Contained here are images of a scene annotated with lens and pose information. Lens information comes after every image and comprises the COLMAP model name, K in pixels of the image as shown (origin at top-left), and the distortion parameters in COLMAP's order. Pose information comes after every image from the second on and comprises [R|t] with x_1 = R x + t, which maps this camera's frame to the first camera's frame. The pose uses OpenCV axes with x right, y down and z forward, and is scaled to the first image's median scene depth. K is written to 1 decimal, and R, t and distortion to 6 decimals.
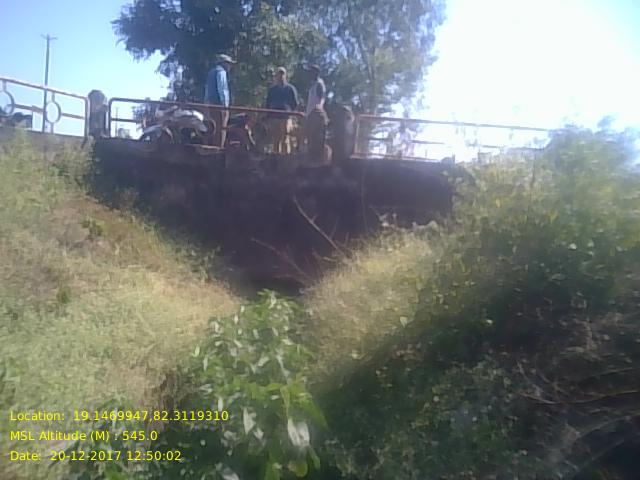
lens RADIAL K [[533.0, 0, 320.0], [0, 533.0, 240.0], [0, 0, 1]] dist [0.063119, -0.215580]
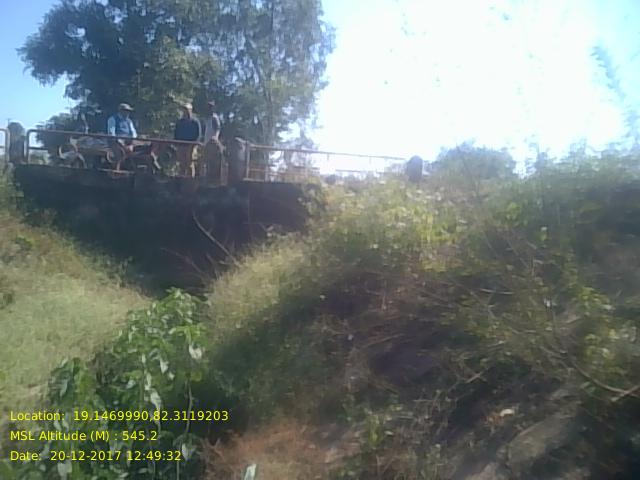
lens RADIAL K [[520.3, 0, 319.4], [0, 520.3, 228.4], [0, 0, 1]] dist [0.003087, -0.008566]
pose [[0.983940, -0.022576, 0.177066, 0.023826], [0.029873, 0.998806, -0.038653, 0.008655], [-0.175982, 0.043322, 0.983440, -0.267206]]
